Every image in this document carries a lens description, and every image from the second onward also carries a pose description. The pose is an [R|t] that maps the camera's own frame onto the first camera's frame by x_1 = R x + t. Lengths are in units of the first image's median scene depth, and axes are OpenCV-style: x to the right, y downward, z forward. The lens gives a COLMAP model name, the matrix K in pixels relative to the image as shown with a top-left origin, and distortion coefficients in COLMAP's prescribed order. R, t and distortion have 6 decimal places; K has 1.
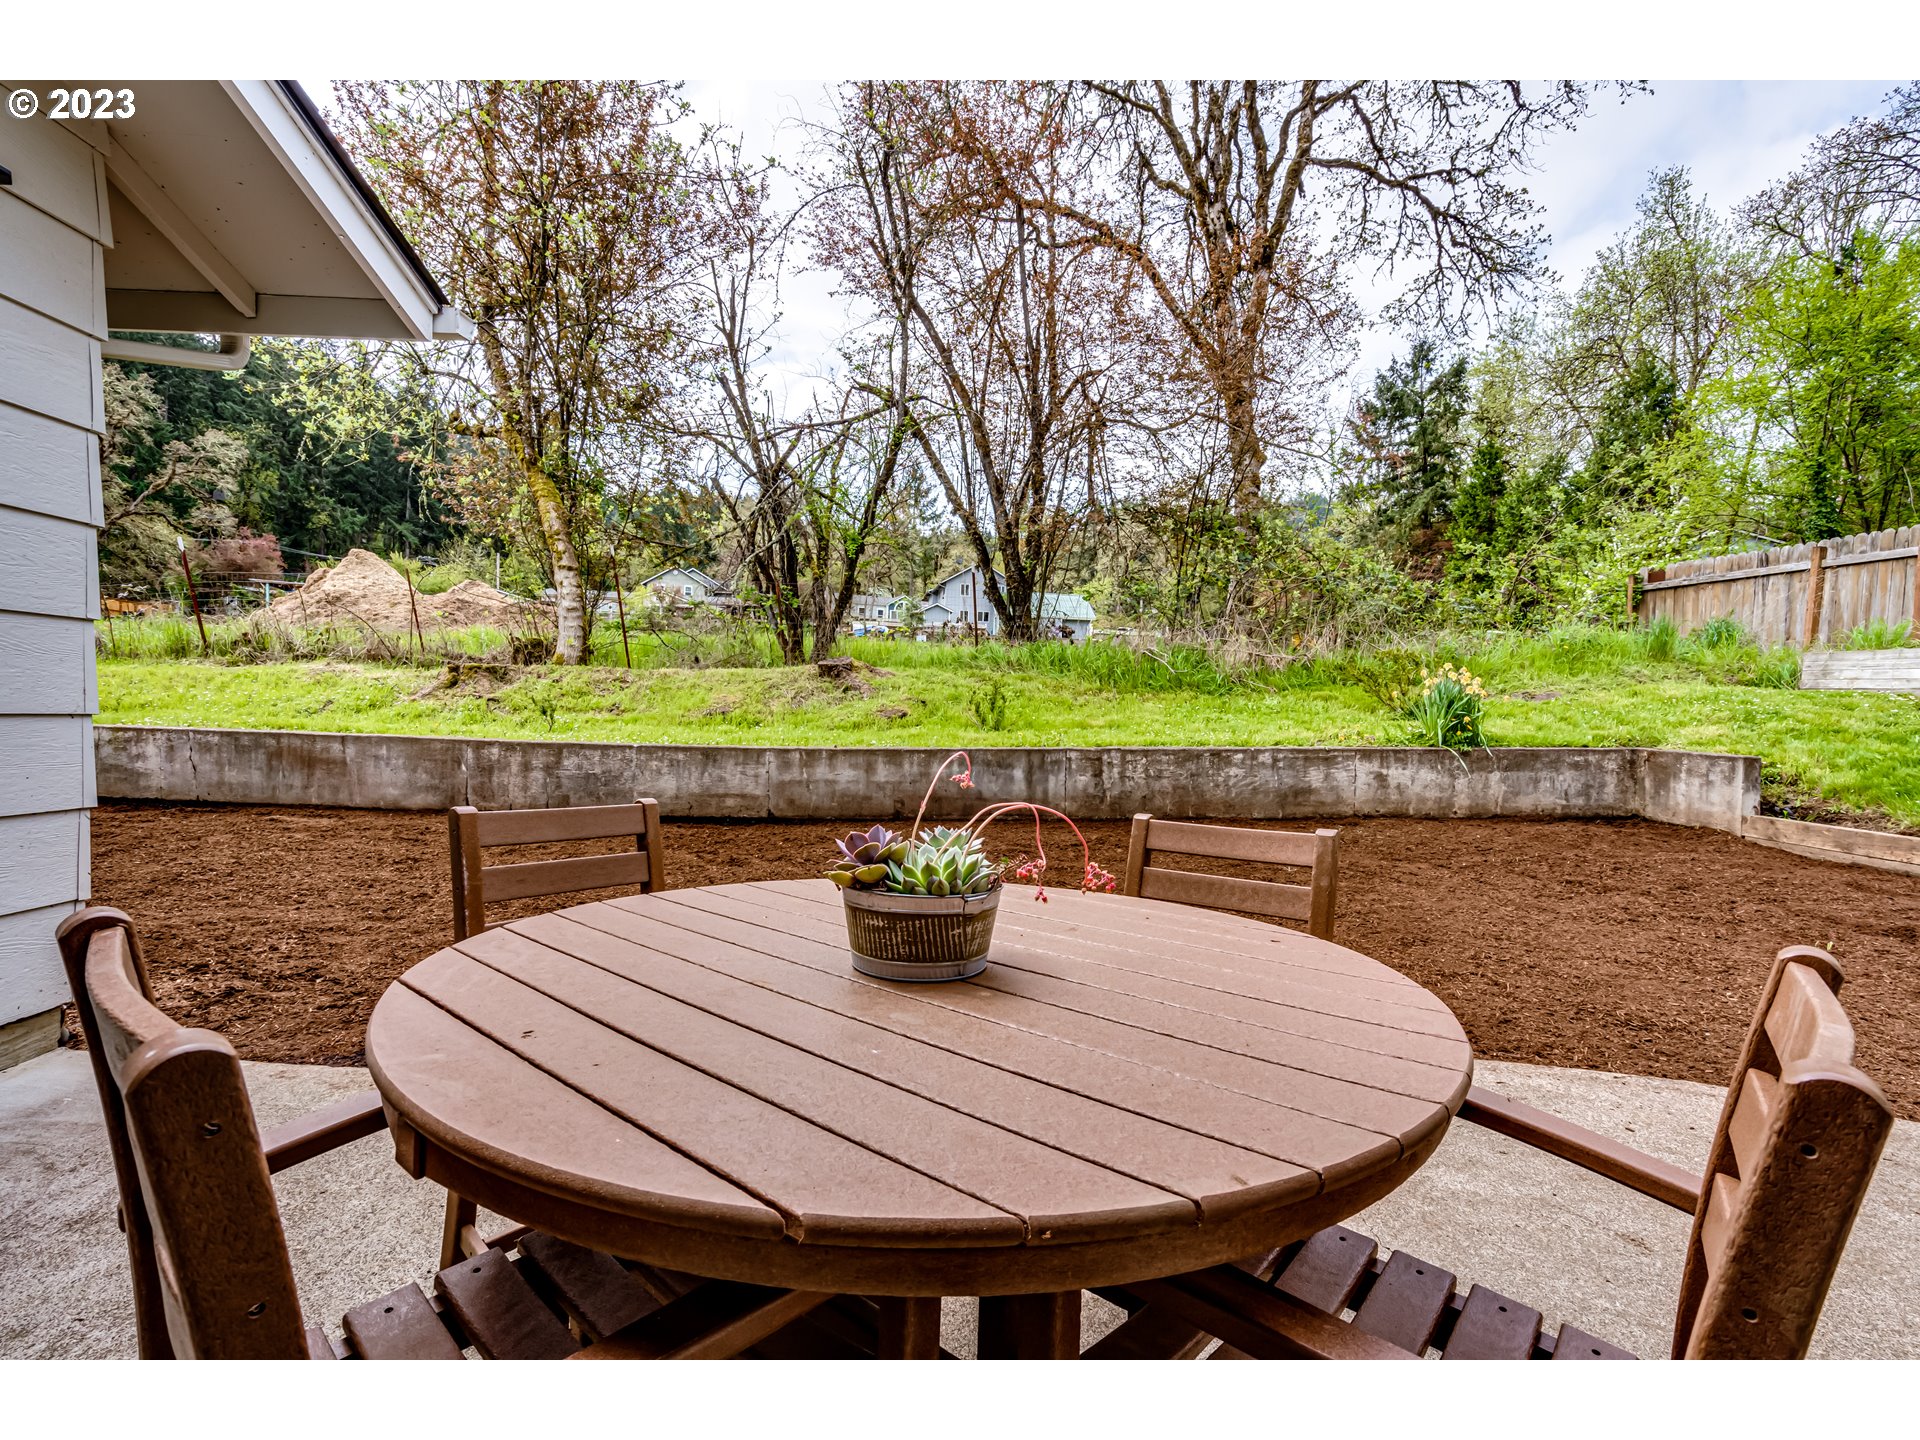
lens RADIAL K [[876.0, 0, 960.0], [0, 876.0, 720.0], [0, 0, 1]] dist [0.000059, 0.001123]
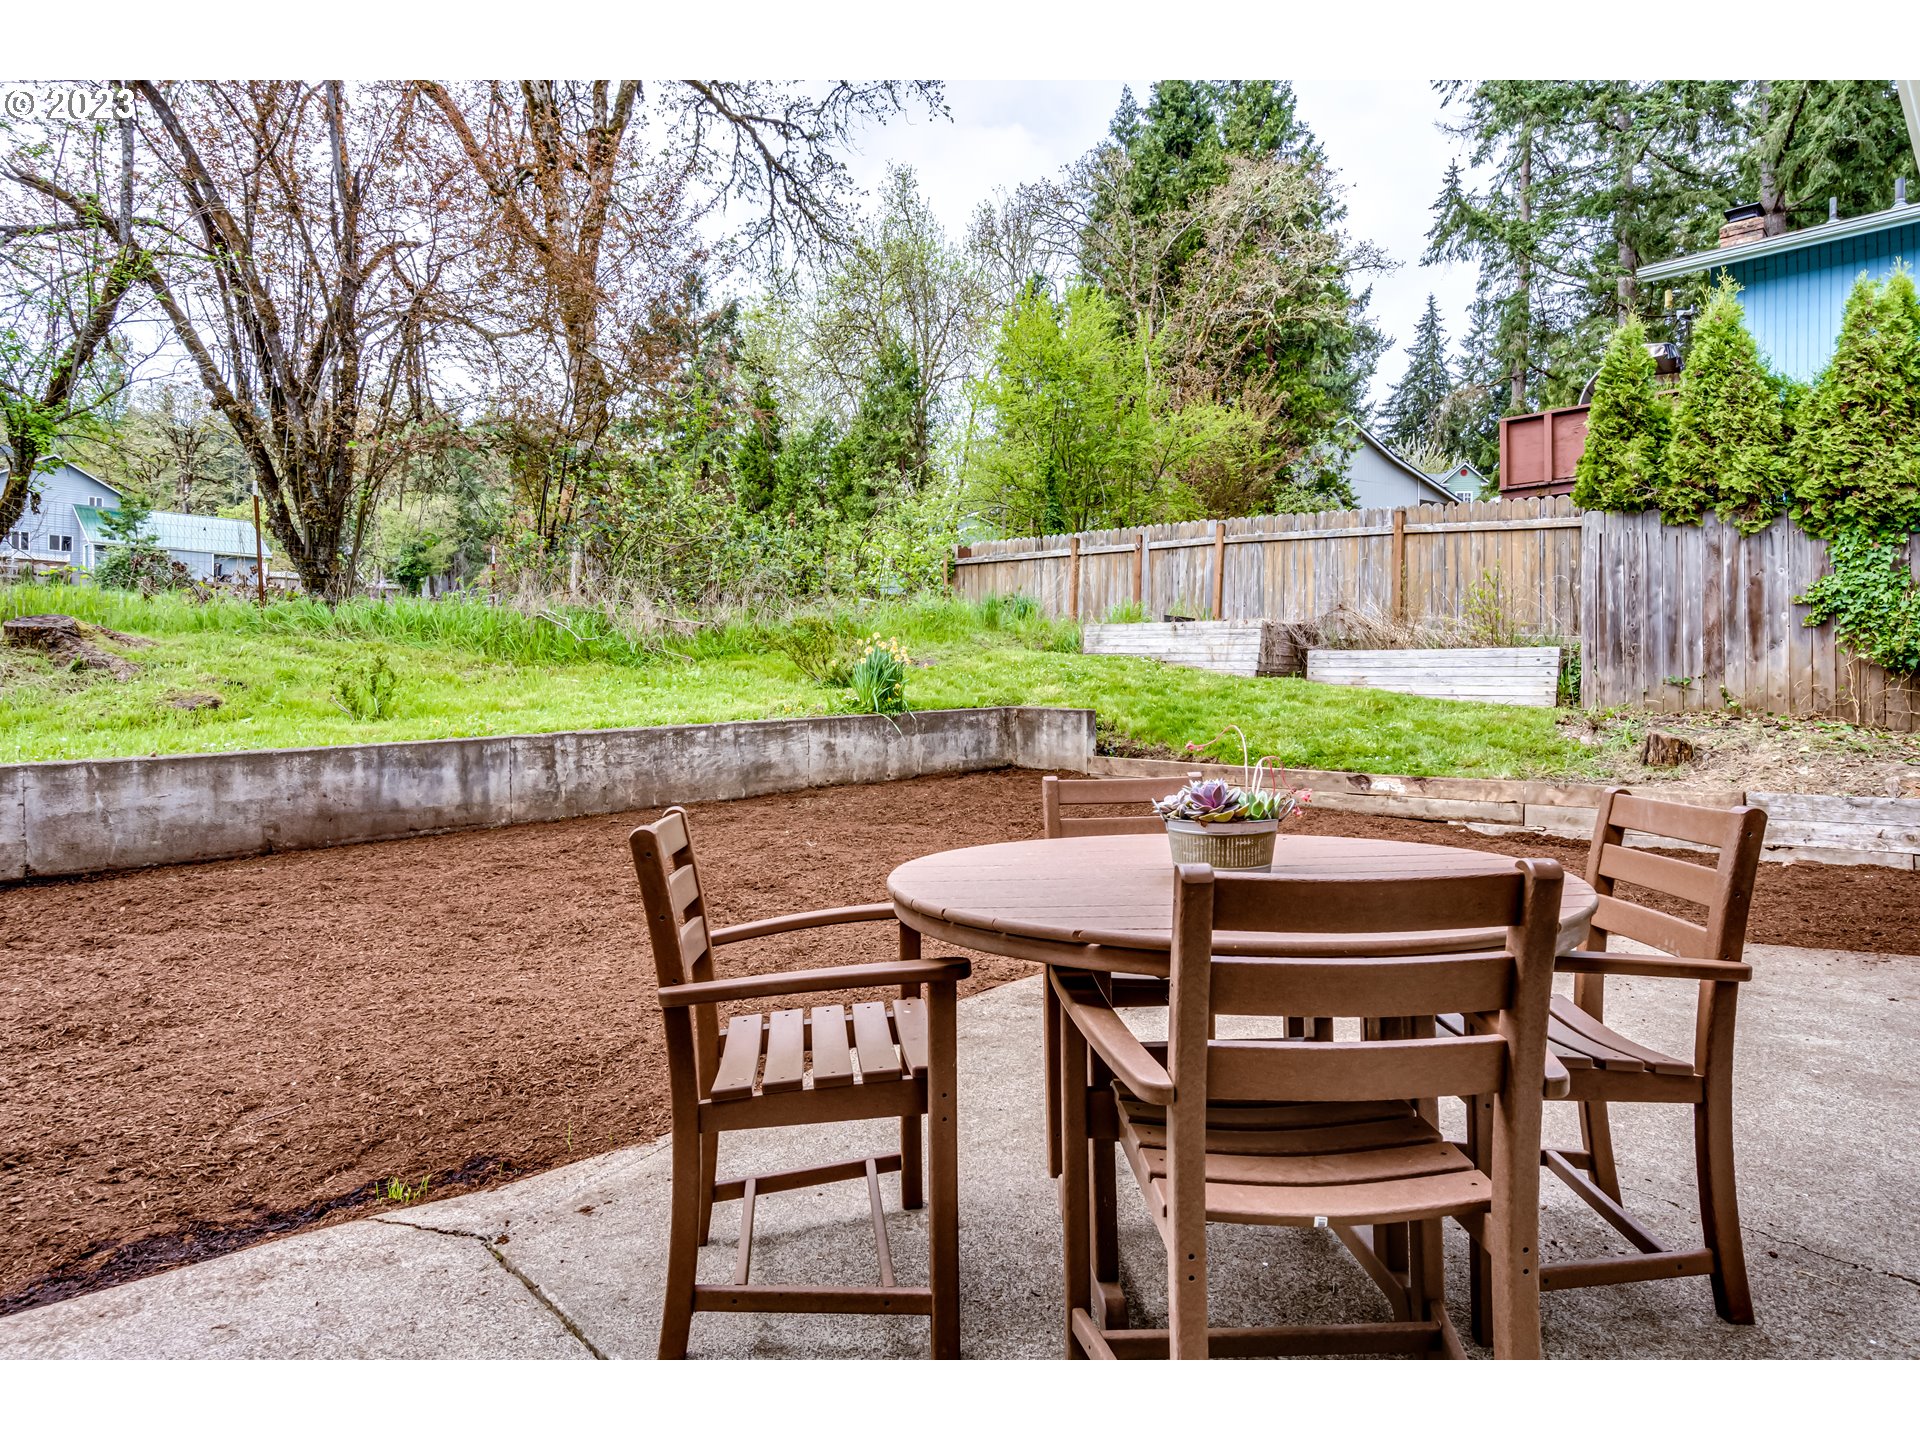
lens RADIAL K [[1066.1, 0, 959.6], [0, 1066.1, 685.3], [0, 0, 1]] dist [0.002009, 0.000902]
pose [[0.742055, -0.028336, 0.669740, -0.176708], [0.032032, 0.999464, 0.006796, -0.006416], [-0.669573, 0.016411, 0.742565, -0.002692]]
